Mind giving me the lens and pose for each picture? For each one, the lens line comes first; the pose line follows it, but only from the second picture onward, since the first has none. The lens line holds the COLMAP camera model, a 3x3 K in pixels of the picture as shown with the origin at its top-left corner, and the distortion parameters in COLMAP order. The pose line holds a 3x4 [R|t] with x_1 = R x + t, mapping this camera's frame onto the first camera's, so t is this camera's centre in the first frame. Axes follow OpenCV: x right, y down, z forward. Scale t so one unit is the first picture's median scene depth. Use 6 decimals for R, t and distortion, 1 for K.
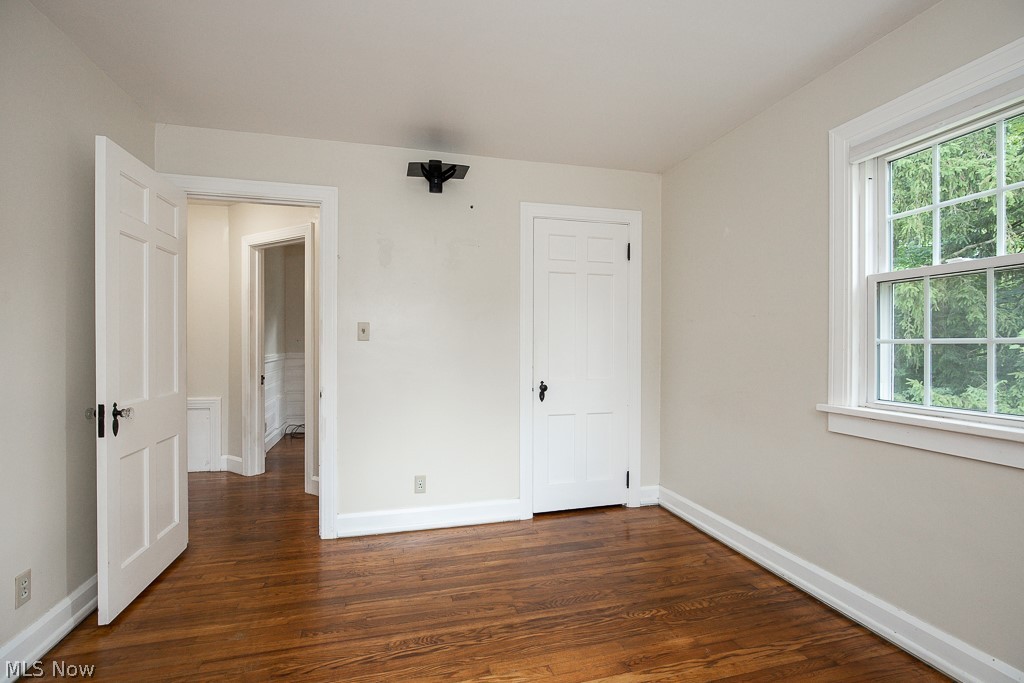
lens RADIAL K [[466.2, 0, 510.7], [0, 466.2, 343.8], [0, 0, 1]] dist [-0.002346, 0.000577]
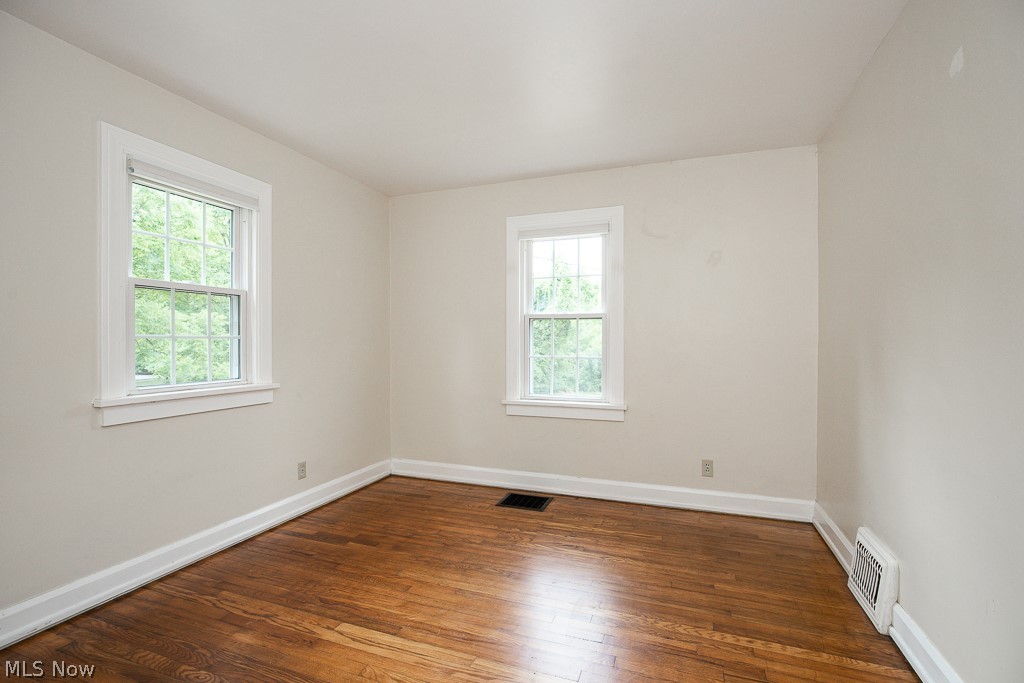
lens RADIAL K [[466.2, 0, 510.7], [0, 466.2, 343.8], [0, 0, 1]] dist [-0.002346, 0.000577]
pose [[-0.810041, 0.002168, 0.586369, -0.702484], [0.002978, 0.999995, 0.000417, 0.017758], [-0.586365, 0.002084, -0.810044, 1.531902]]
